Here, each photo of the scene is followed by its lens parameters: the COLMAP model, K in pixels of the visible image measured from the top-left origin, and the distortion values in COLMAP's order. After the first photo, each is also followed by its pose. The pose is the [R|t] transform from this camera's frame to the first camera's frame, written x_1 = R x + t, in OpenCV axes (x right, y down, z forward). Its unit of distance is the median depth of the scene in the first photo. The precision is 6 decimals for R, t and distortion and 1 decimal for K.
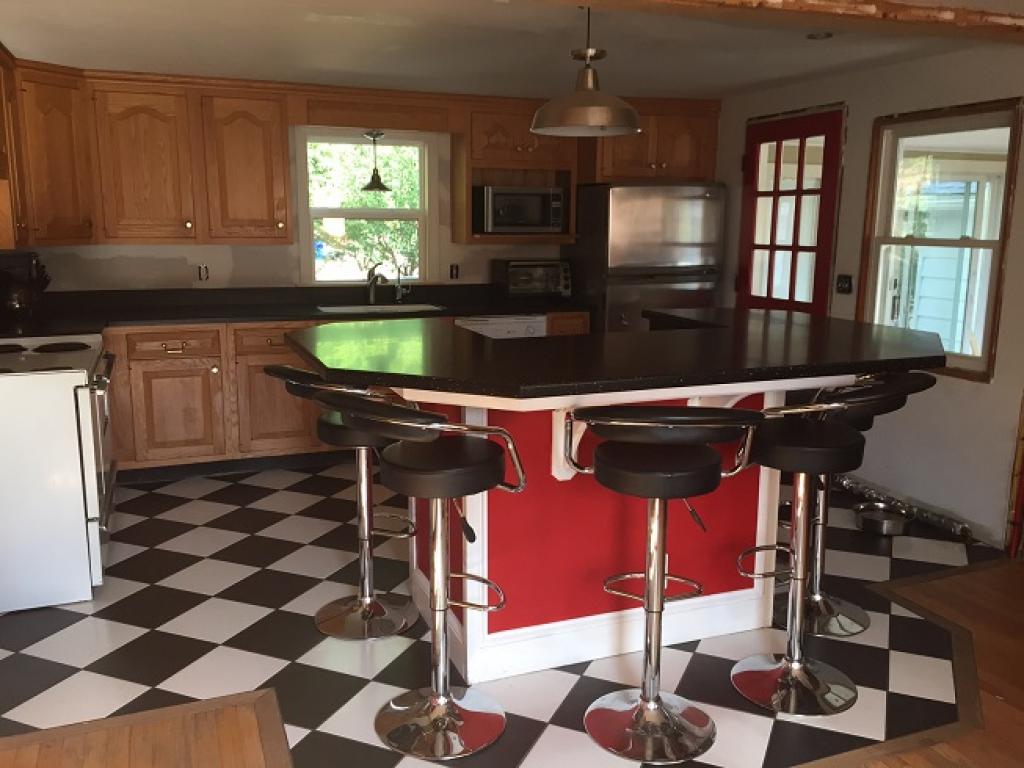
lens RADIAL K [[873.8, 0, 511.4], [0, 873.8, 385.5], [0, 0, 1]] dist [0.077252, -0.105120]
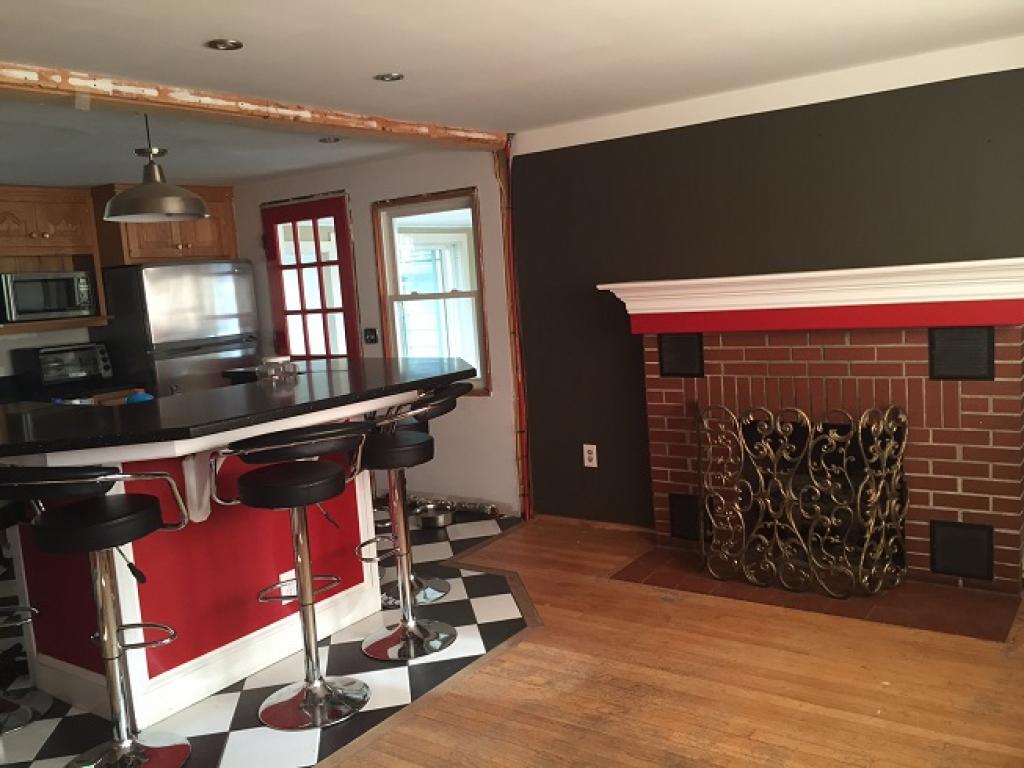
lens RADIAL K [[873.8, 0, 515.6], [0, 873.8, 379.6], [0, 0, 1]] dist [0.077252, -0.105120]
pose [[0.833162, -0.127198, 0.538202, -0.108597], [0.175935, 0.983593, -0.039895, 0.026223], [-0.524297, 0.127928, 0.841871, -0.107727]]
